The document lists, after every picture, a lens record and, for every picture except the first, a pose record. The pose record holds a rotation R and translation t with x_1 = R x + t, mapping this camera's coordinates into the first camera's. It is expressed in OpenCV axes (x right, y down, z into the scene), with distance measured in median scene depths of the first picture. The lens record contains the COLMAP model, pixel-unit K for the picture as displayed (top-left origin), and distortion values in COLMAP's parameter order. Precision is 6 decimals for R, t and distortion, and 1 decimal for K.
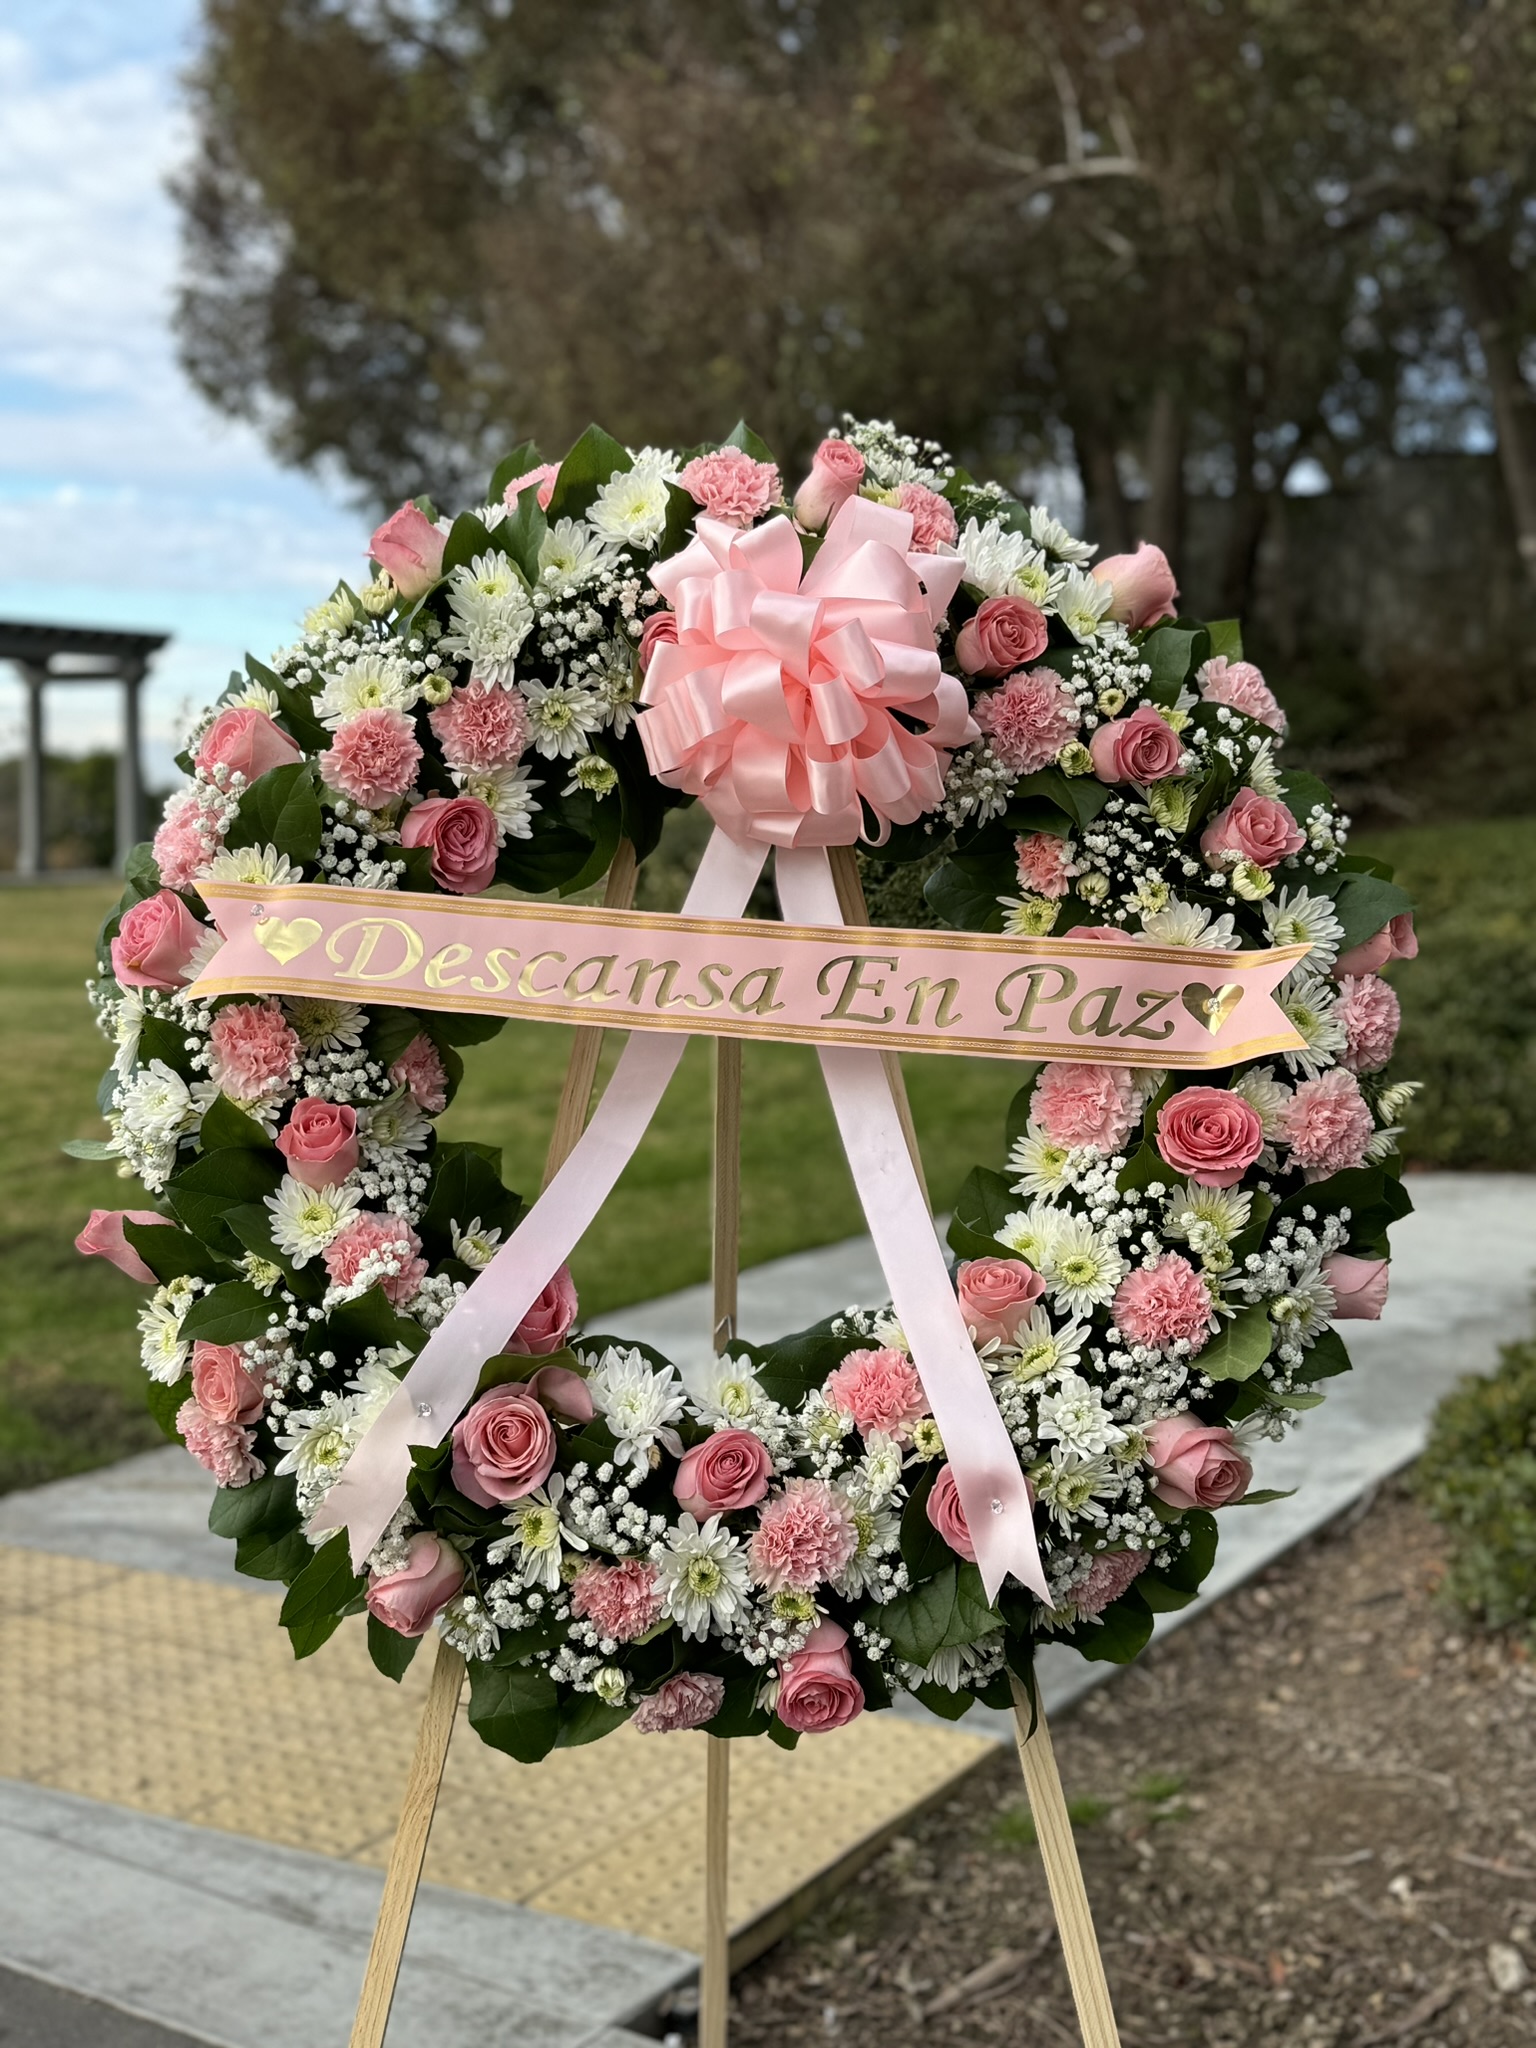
lens RADIAL K [[2723.8, 0, 767.1], [0, 2723.8, 1018.3], [0, 0, 1]] dist [0.127610, 0.000000]
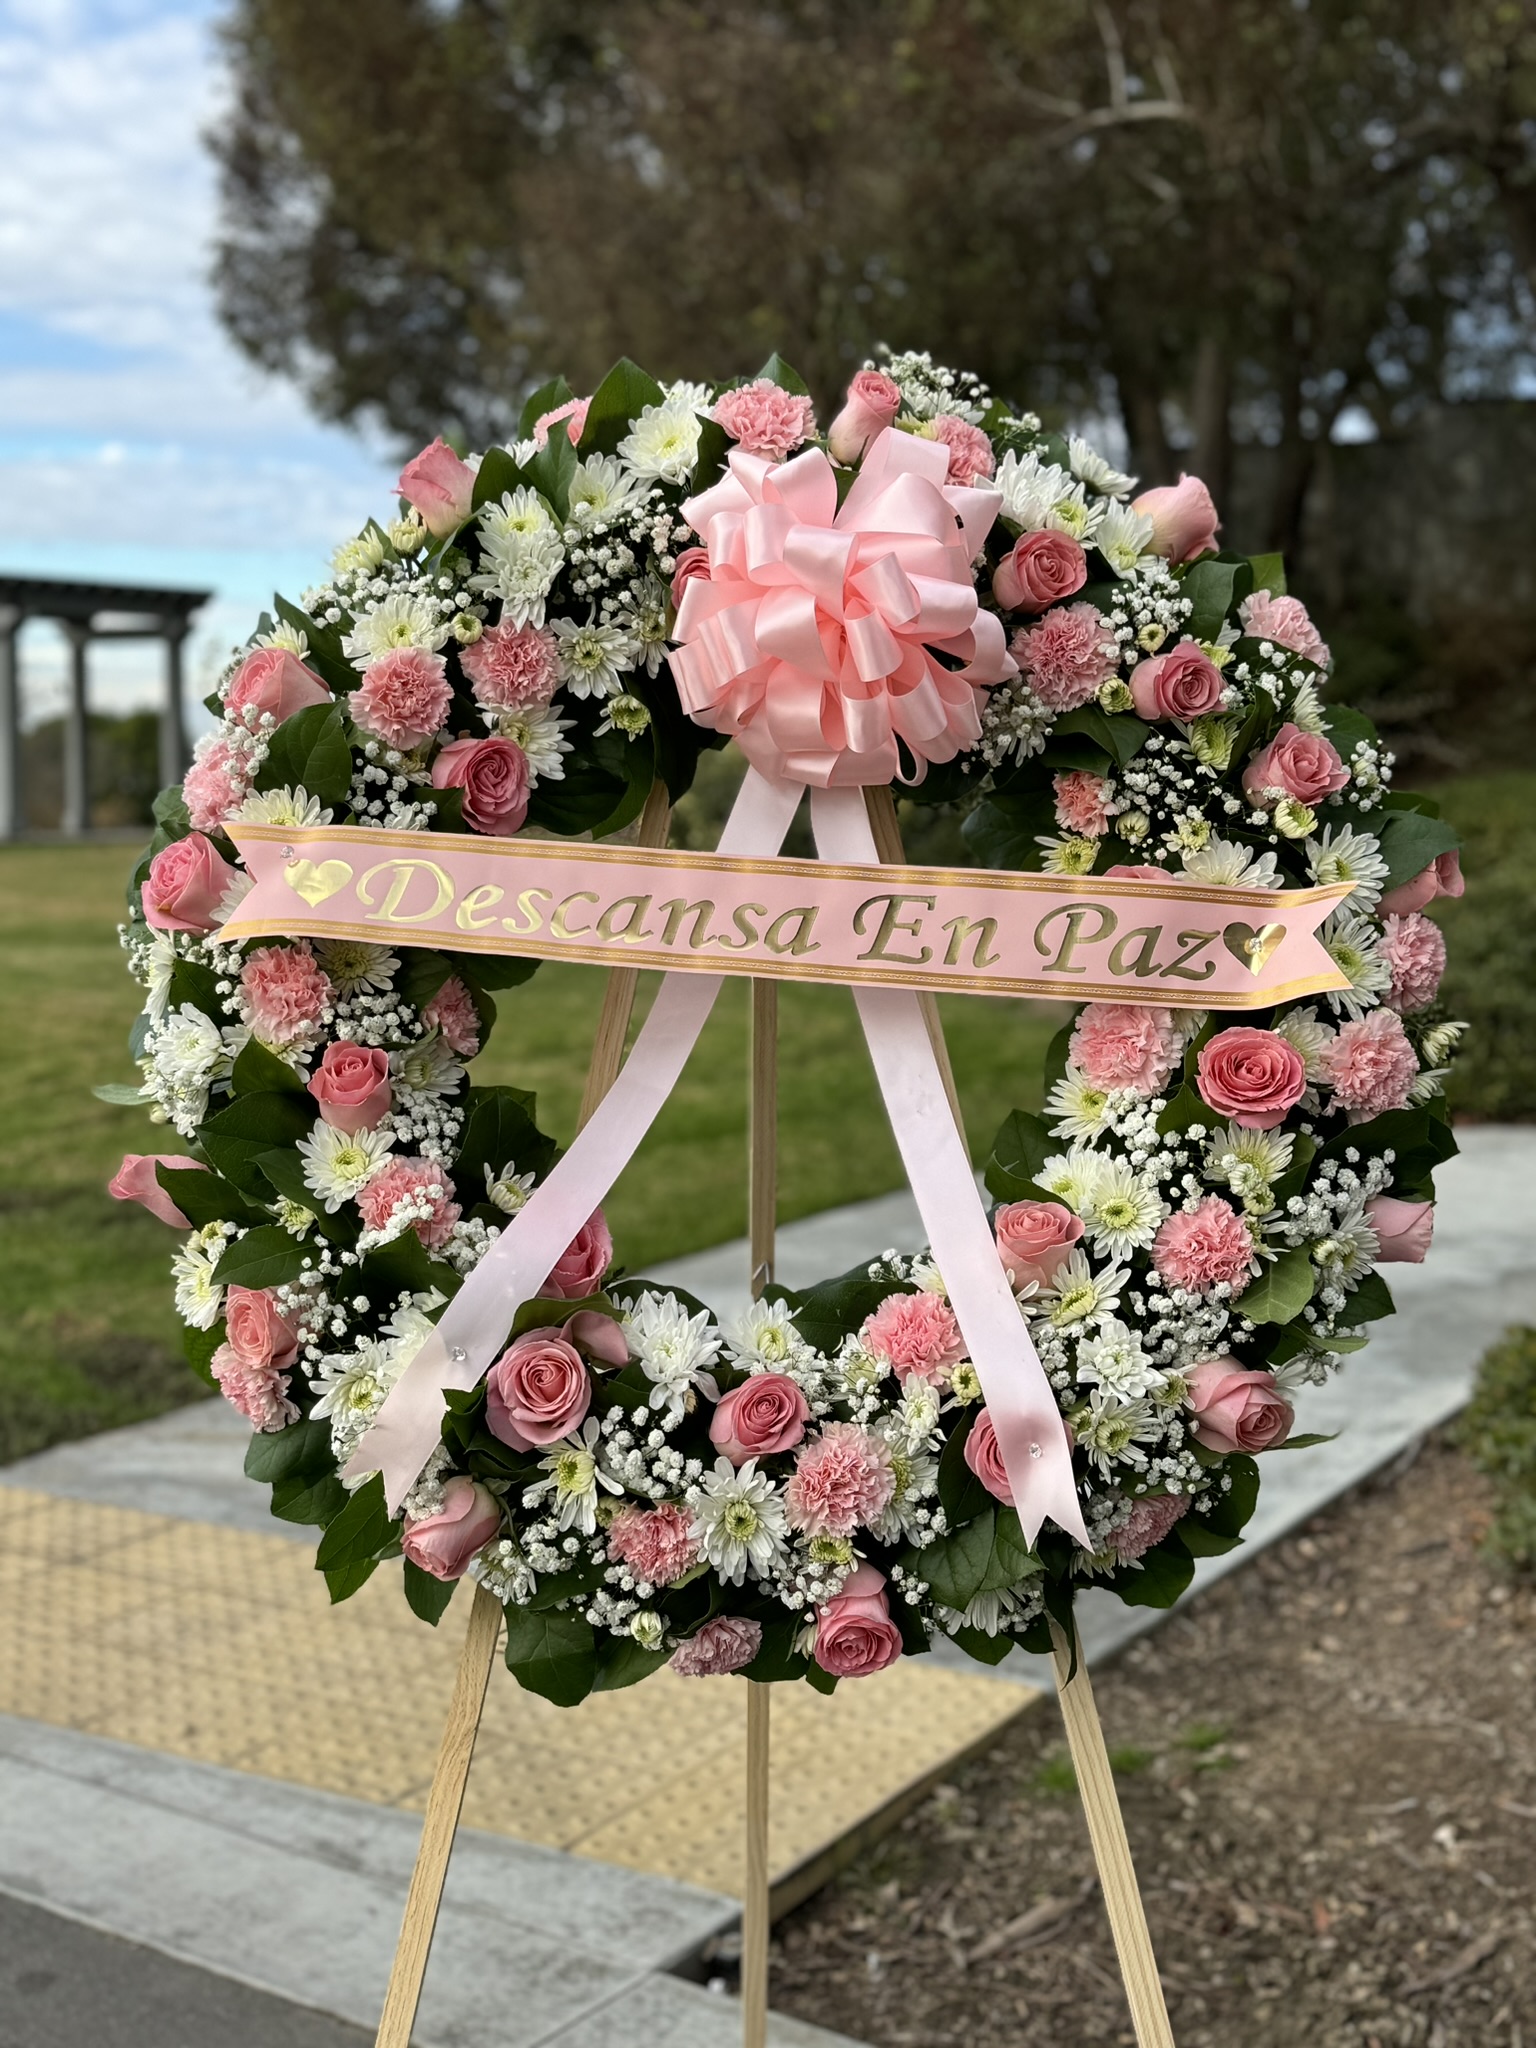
lens RADIAL K [[2723.8, 0, 769.9], [0, 2723.8, 1029.2], [0, 0, 1]] dist [0.127610, 0.000000]
pose [[0.999879, -0.003441, -0.015184, 0.003075], [0.003733, 0.999809, 0.019207, 0.005932], [0.015115, -0.019262, 0.999700, 0.010349]]
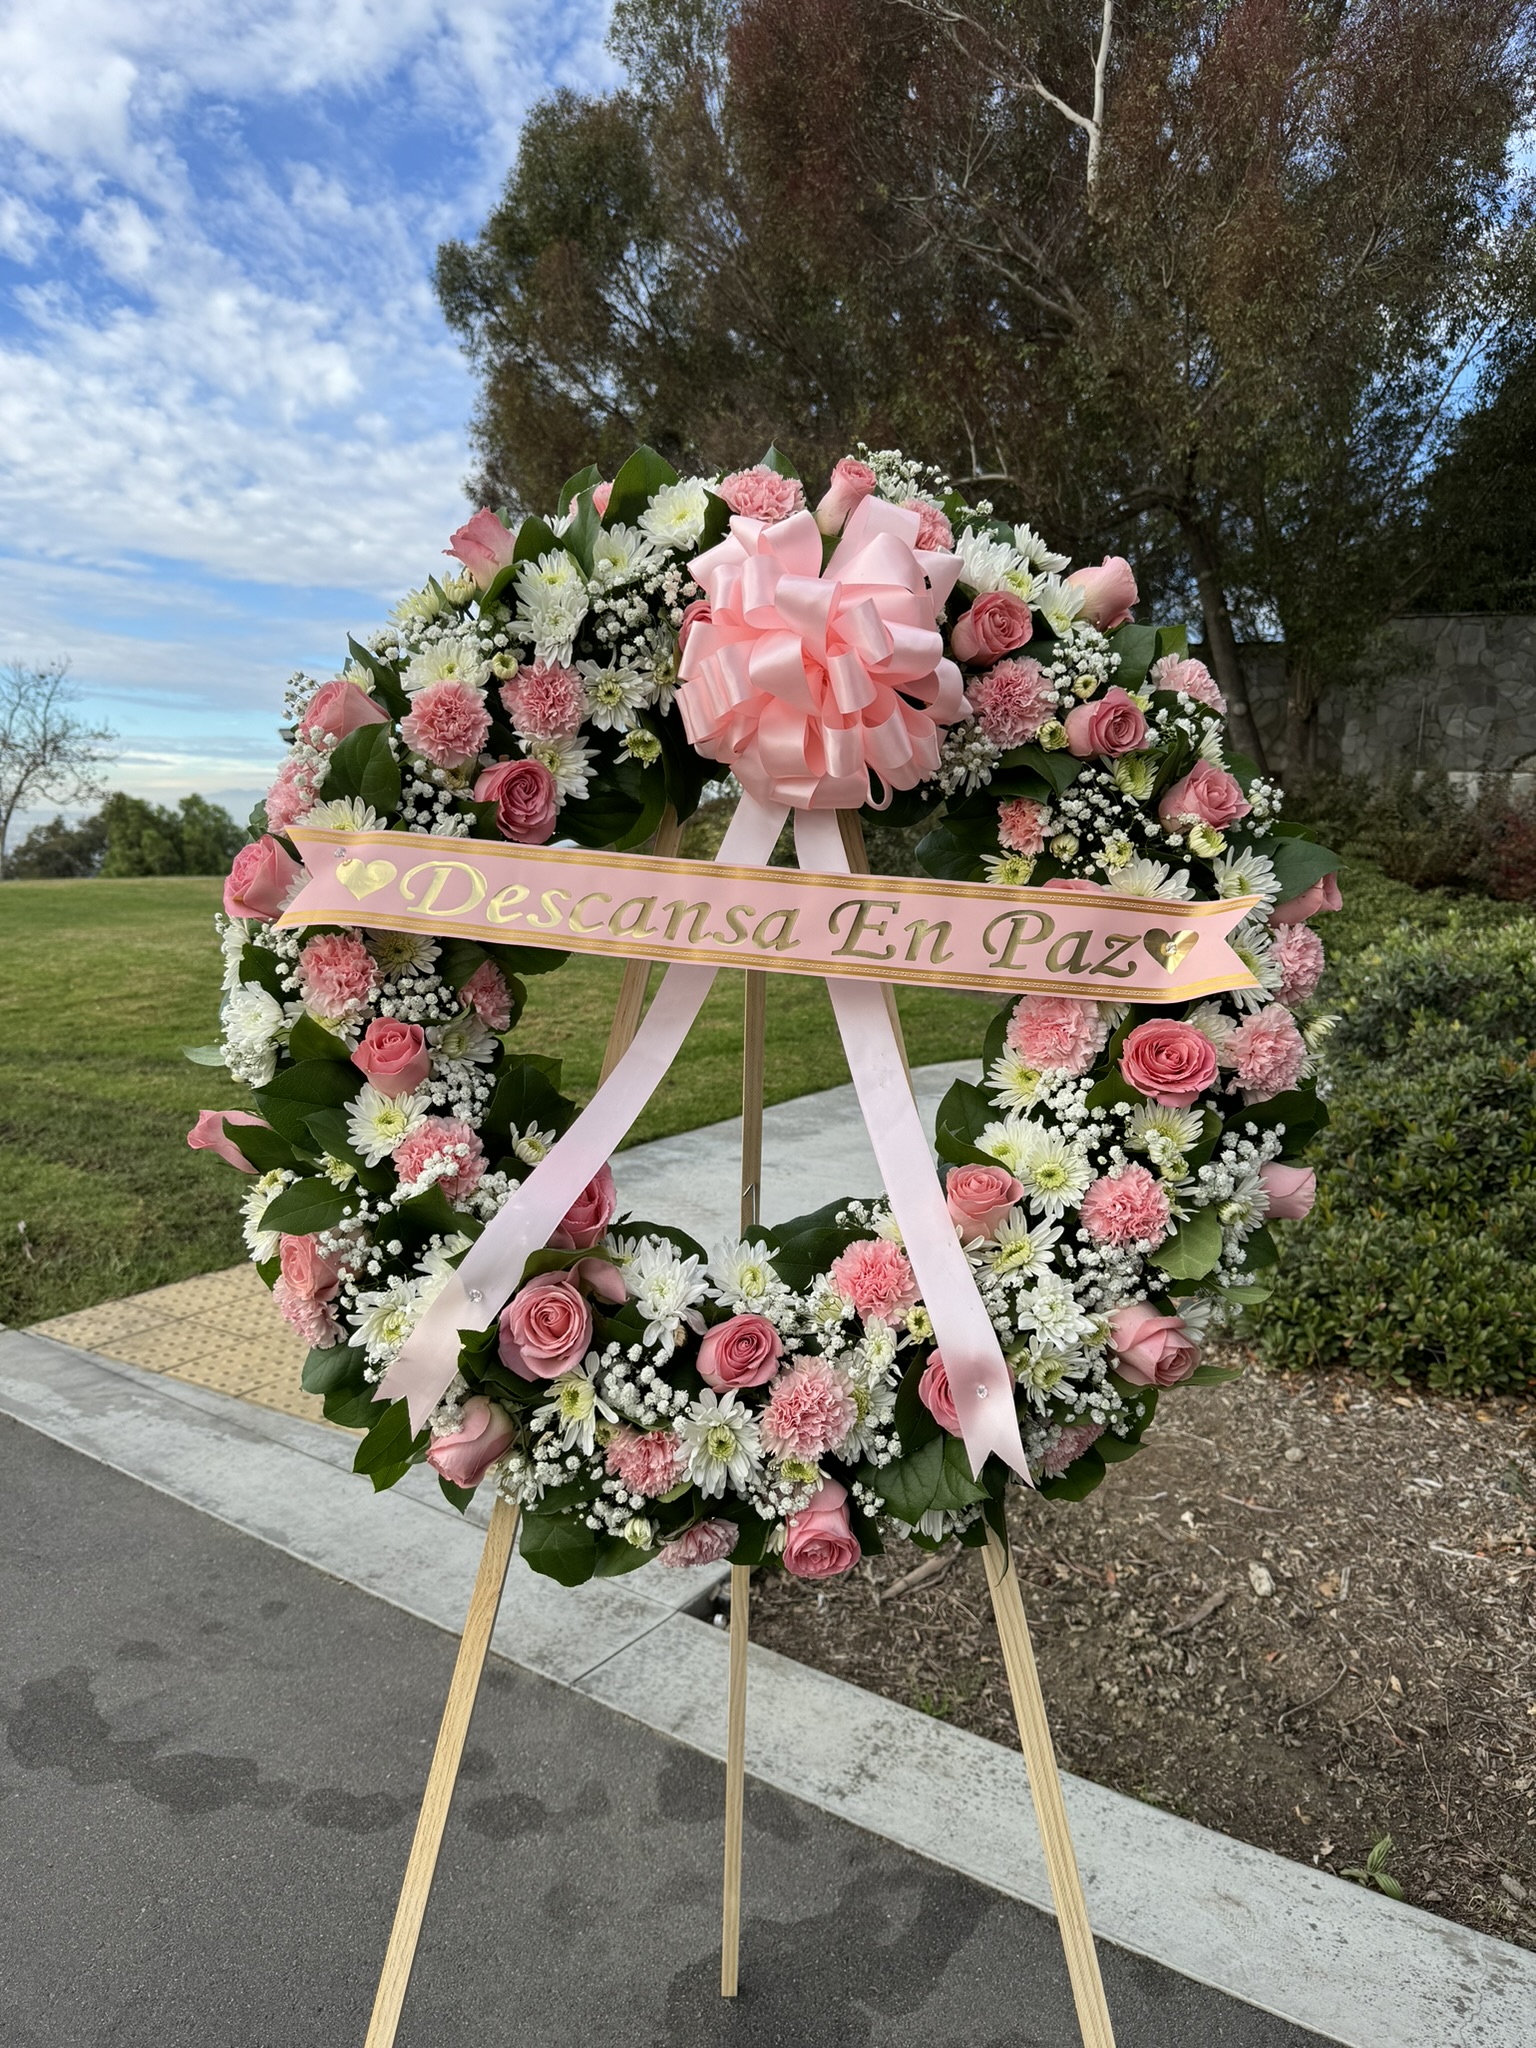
lens RADIAL K [[1415.1, 0, 763.1], [0, 1415.1, 1020.6], [0, 0, 1]] dist [0.095614, -0.000160]
pose [[0.999677, 0.015398, -0.020198, 0.003254], [-0.014484, 0.998899, 0.044623, 0.001391], [0.020863, -0.044316, 0.998800, 0.385731]]
